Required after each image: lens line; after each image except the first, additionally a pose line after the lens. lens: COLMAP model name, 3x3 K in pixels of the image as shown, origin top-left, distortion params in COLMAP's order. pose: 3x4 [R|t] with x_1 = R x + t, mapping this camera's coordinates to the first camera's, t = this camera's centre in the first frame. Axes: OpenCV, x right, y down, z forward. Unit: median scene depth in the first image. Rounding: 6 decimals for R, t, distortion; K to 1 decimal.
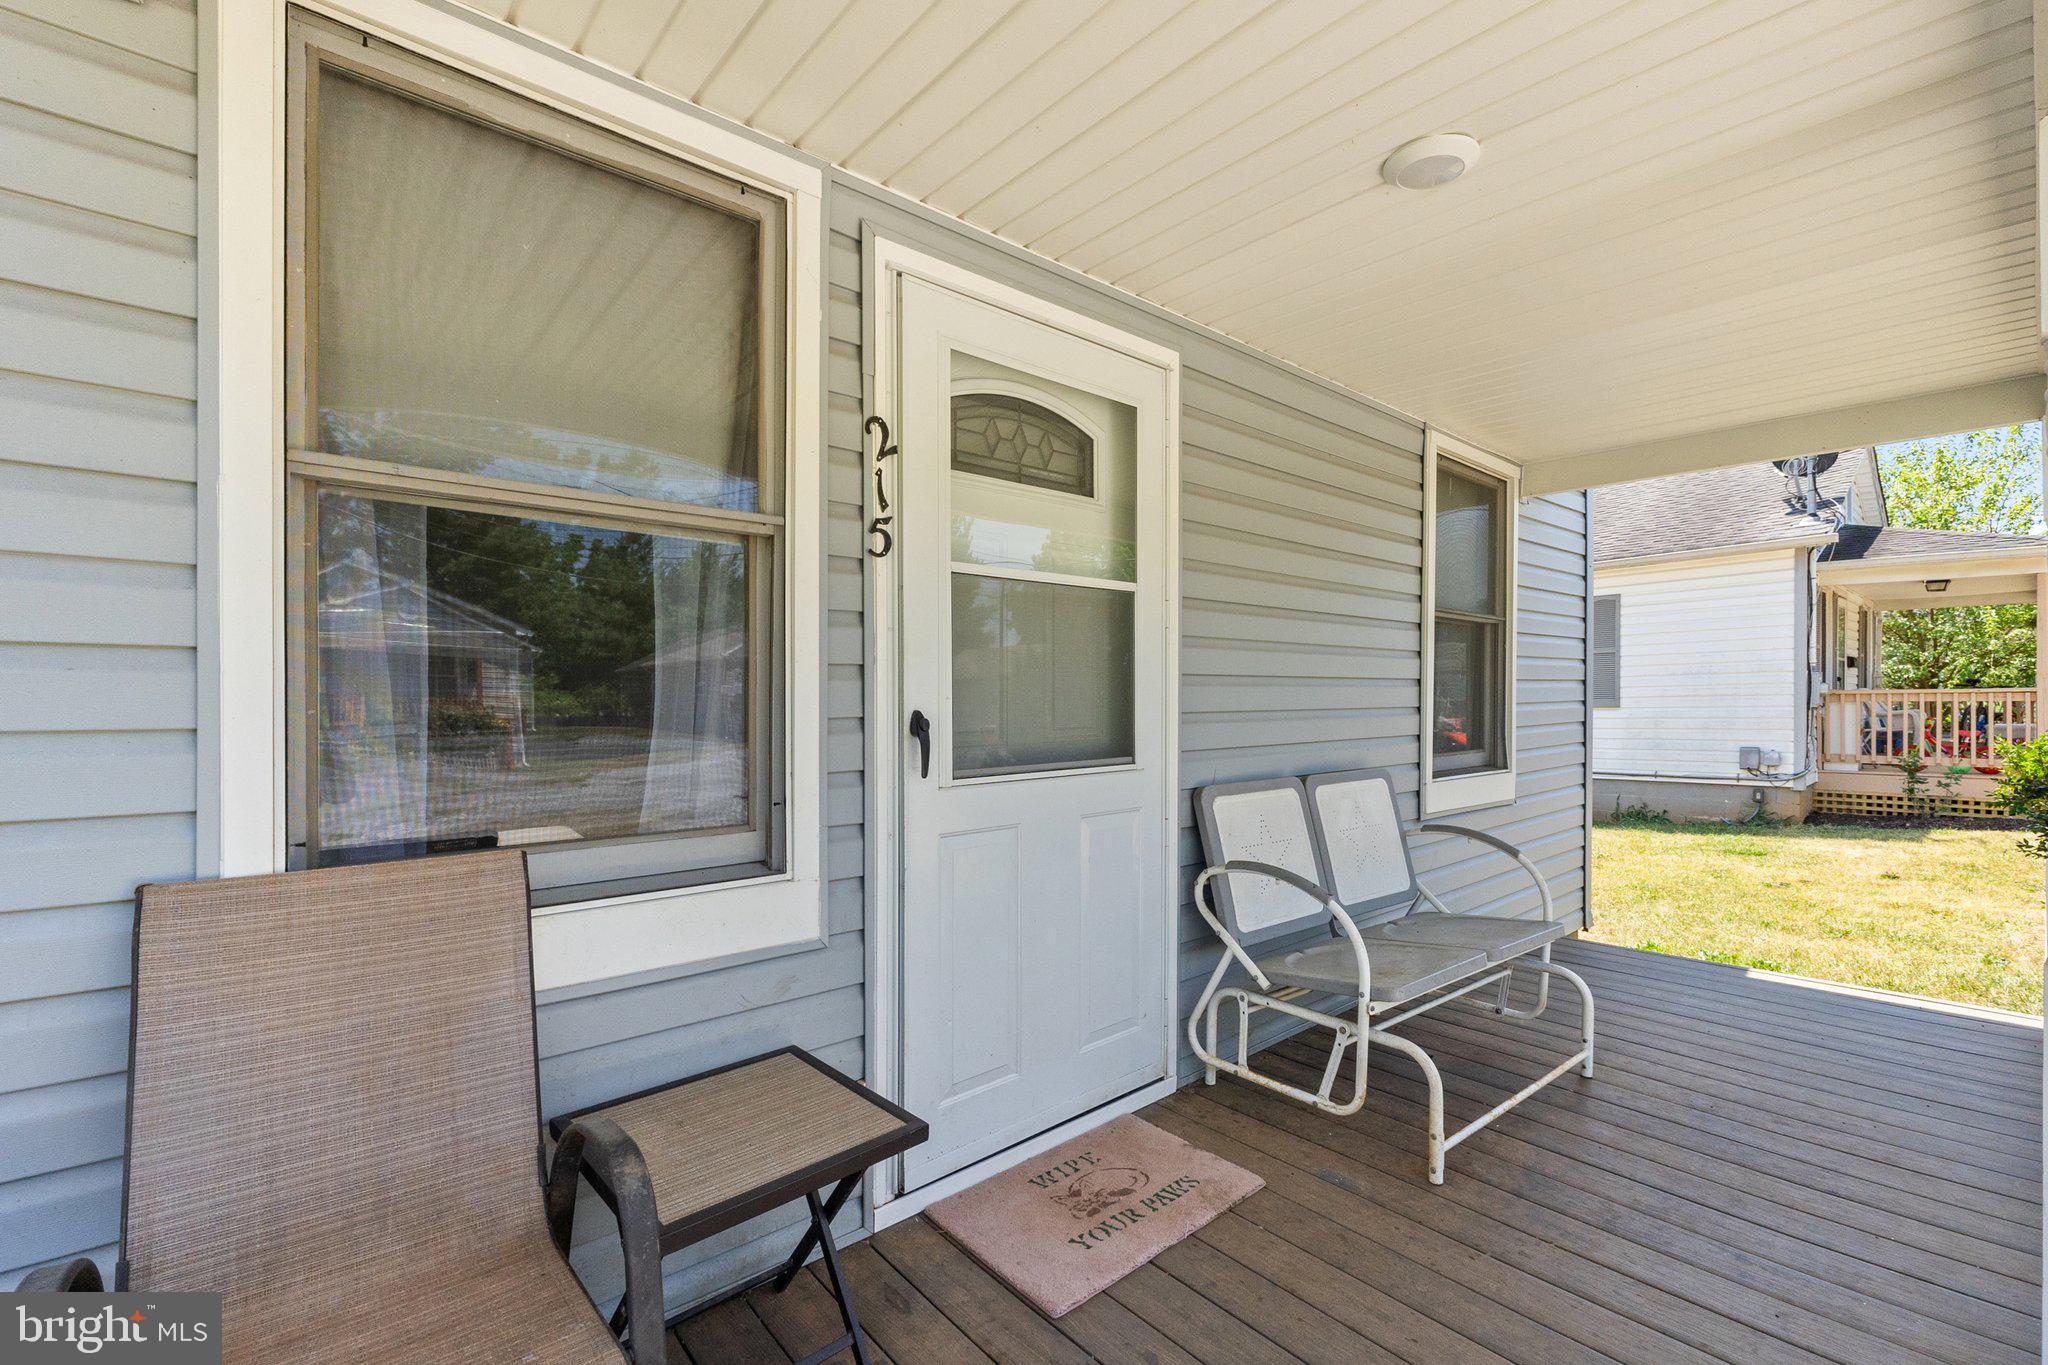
lens RADIAL K [[885.5, 0, 1033.9], [0, 885.5, 684.7], [0, 0, 1]] dist [-0.004703, -0.001318]
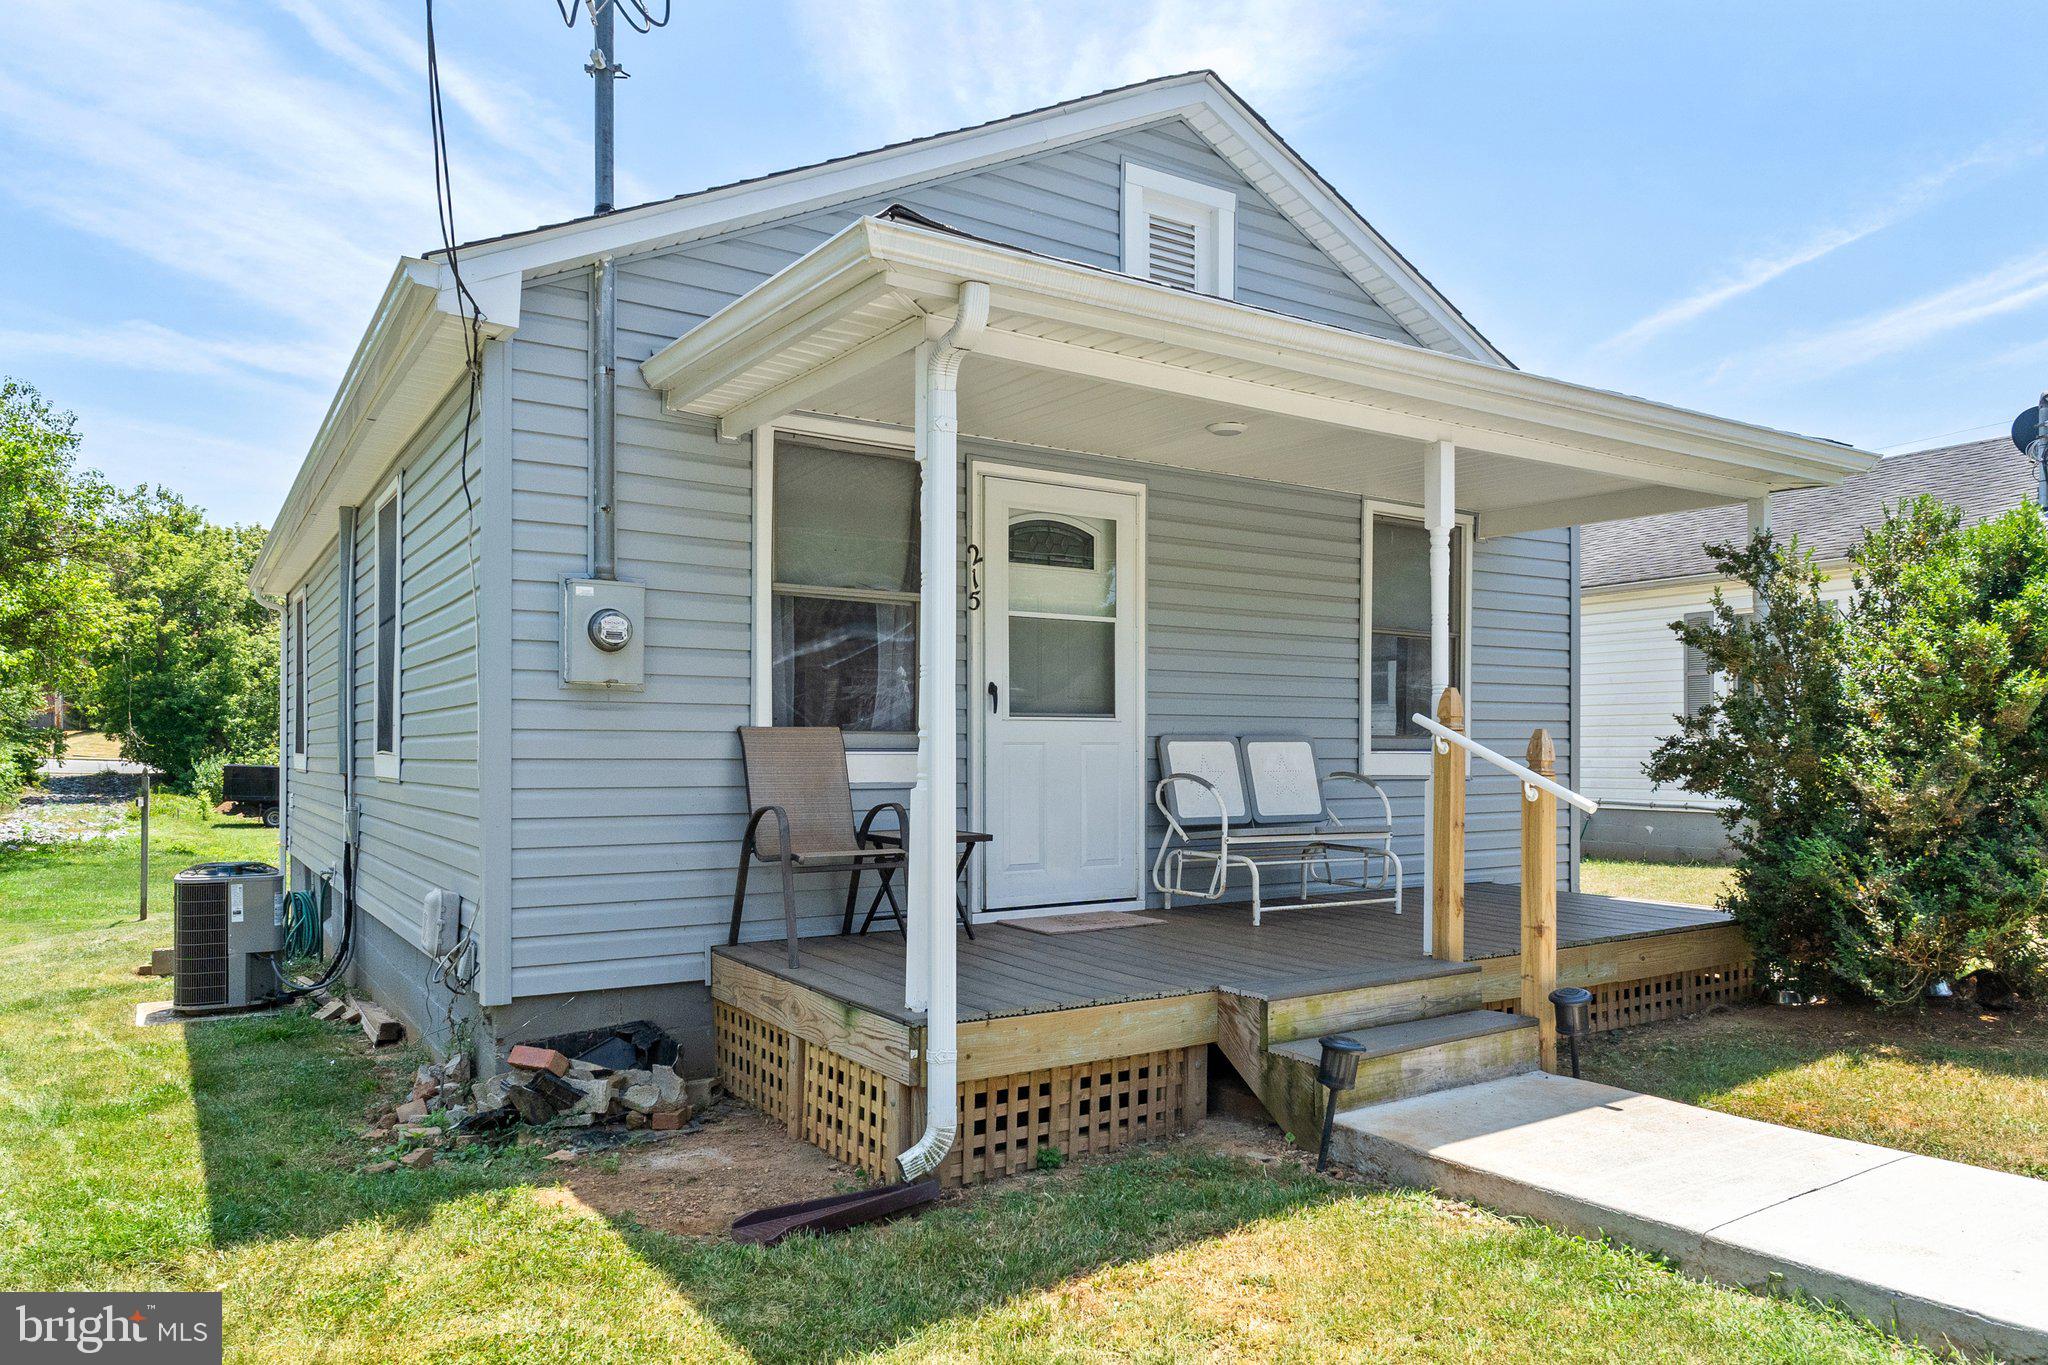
lens RADIAL K [[1332.9, 0, 1027.9], [0, 1332.9, 720.9], [0, 0, 1]] dist [-0.002314, 0.004680]
pose [[0.990114, -0.003312, -0.140226, 0.331791], [0.001275, 0.999892, -0.014614, 0.139729], [0.140259, 0.014291, 0.990012, -1.778055]]
